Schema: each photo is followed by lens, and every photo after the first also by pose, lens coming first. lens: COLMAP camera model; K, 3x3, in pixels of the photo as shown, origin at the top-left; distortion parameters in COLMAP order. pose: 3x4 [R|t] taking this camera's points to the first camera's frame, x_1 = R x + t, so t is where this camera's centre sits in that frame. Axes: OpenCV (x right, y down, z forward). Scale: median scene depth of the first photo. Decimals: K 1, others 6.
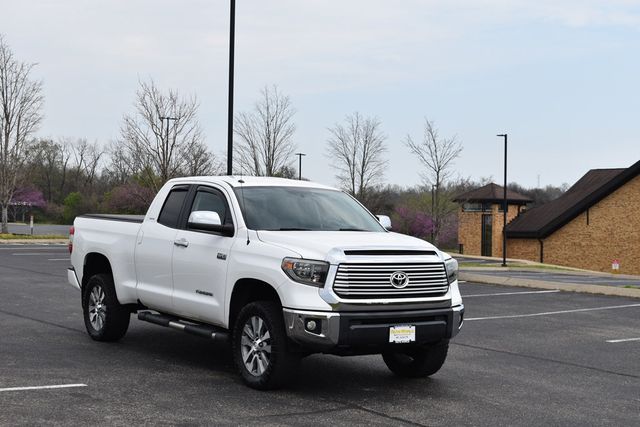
lens RADIAL K [[1089.7, 0, 317.3], [0, 1089.7, 210.2], [0, 0, 1]] dist [-0.026485, 0.000000]
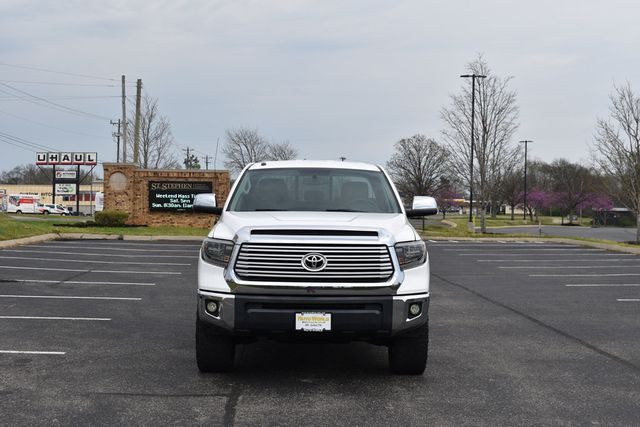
lens RADIAL K [[975.7, 0, 320.0], [0, 975.7, 212.9], [0, 0, 1]] dist [0.001896, 0.000000]
pose [[0.828783, -0.012777, -0.559424, 0.540631], [0.010453, 0.999918, -0.007351, 0.028962], [0.559472, 0.000245, 0.828849, 0.327356]]
